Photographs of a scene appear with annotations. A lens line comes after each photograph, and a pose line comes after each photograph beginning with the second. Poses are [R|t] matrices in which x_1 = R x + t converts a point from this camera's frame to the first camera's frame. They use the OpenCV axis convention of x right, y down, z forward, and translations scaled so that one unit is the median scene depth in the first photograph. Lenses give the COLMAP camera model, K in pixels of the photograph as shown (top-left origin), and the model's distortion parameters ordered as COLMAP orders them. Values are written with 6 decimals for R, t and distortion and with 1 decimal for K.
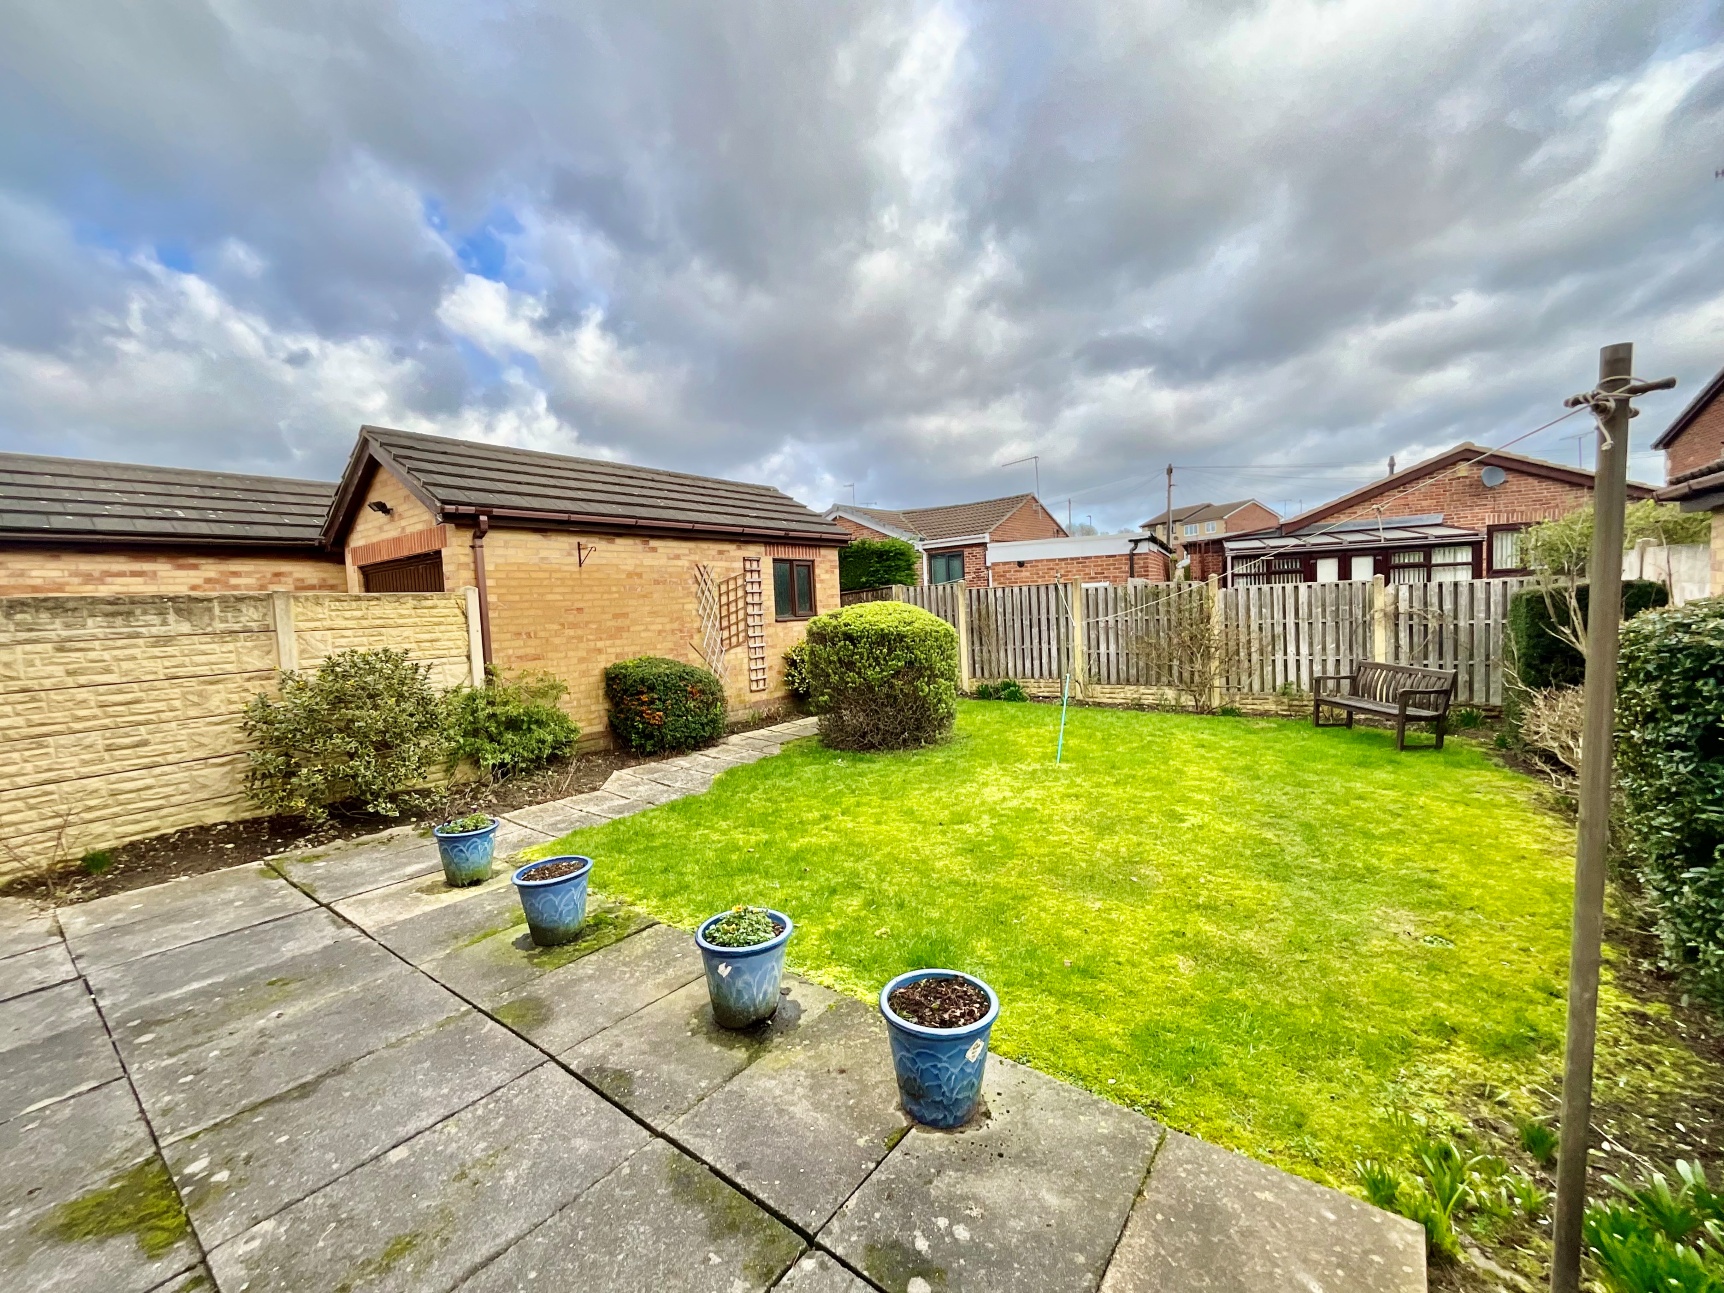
lens RADIAL K [[733.6, 0, 865.3], [0, 733.6, 648.8], [0, 0, 1]] dist [-0.000063, -0.003826]
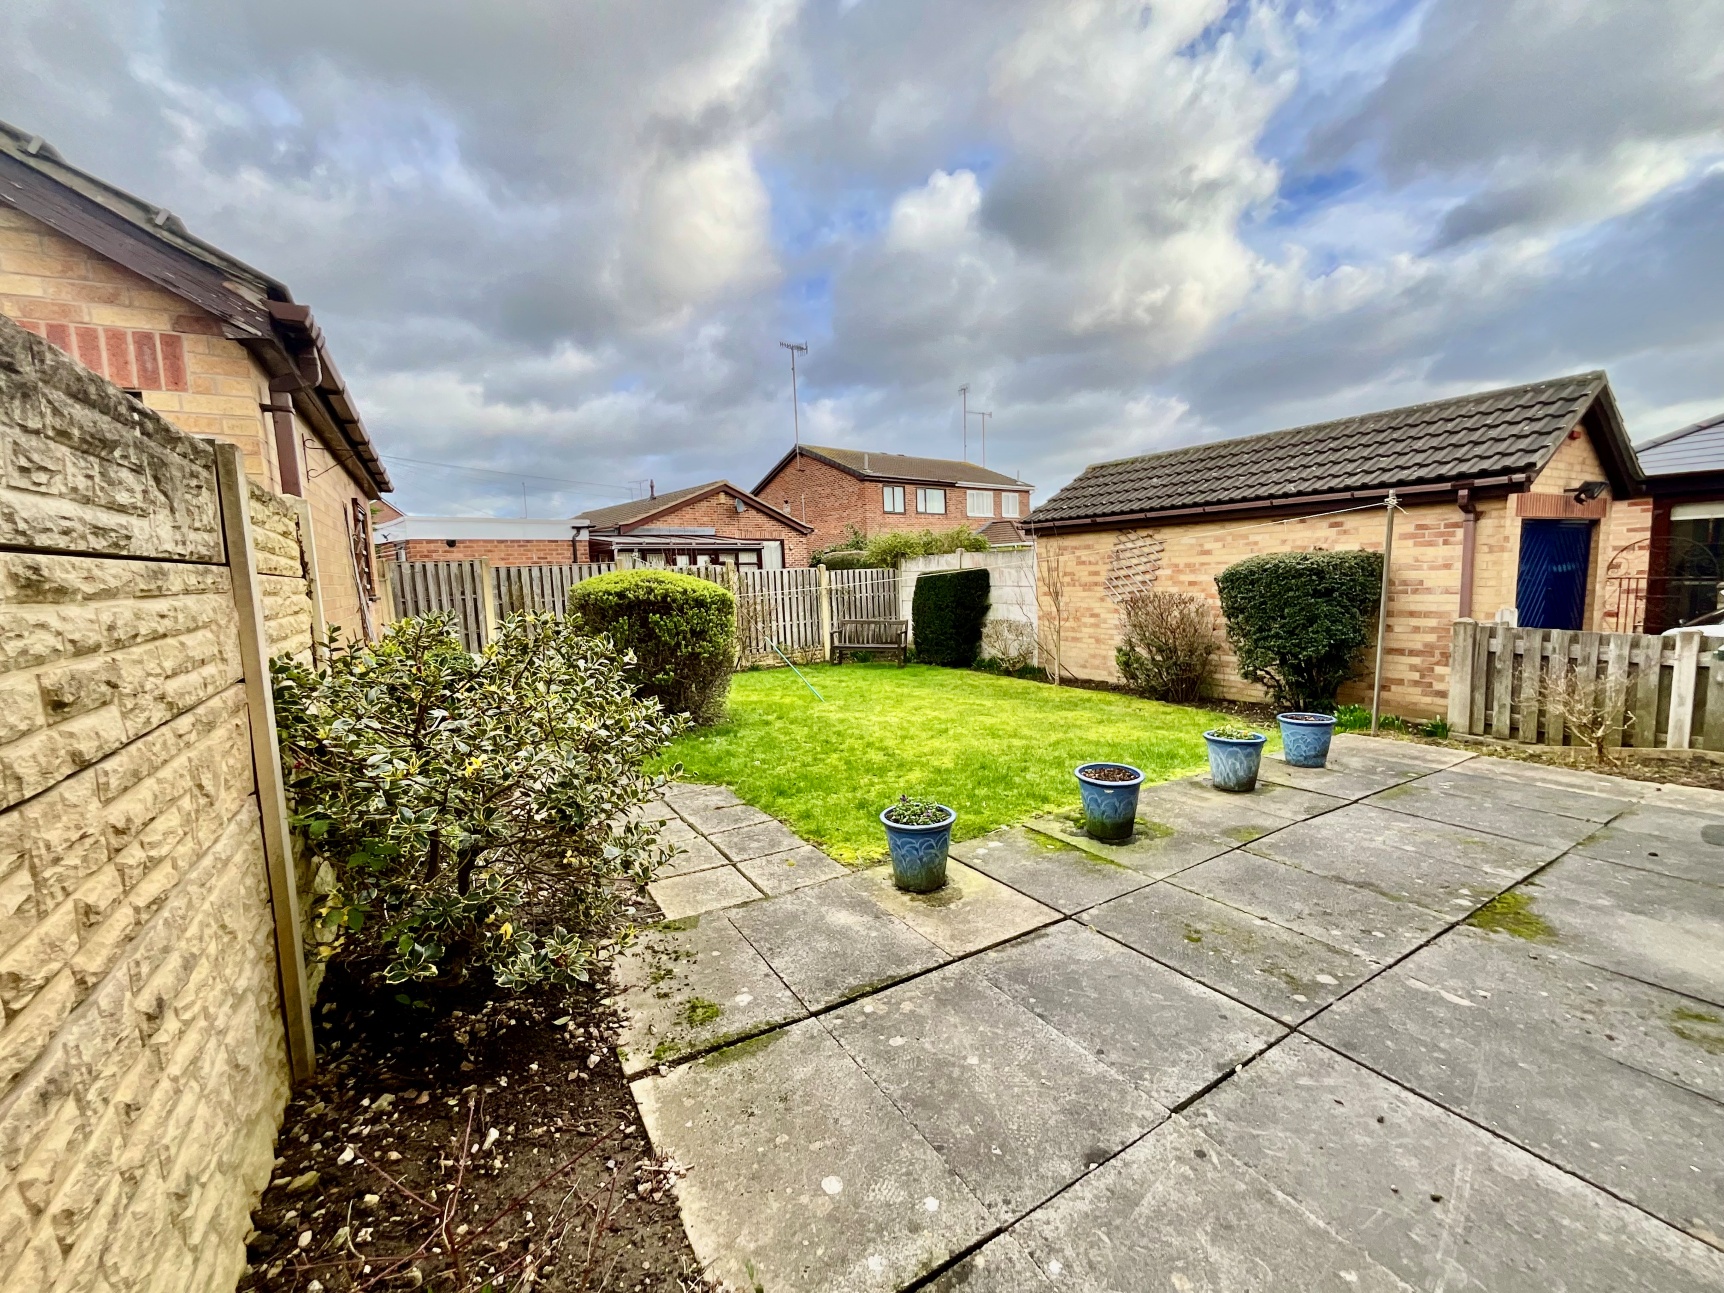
lens RADIAL K [[711.8, 0, 898.0], [0, 711.8, 643.7], [0, 0, 1]] dist [0.009407, -0.000001]
pose [[0.330116, -0.064669, 0.941722, -1.076226], [0.080251, 0.995961, 0.040261, 0.023823], [-0.940523, 0.062284, 0.333973, 0.643496]]
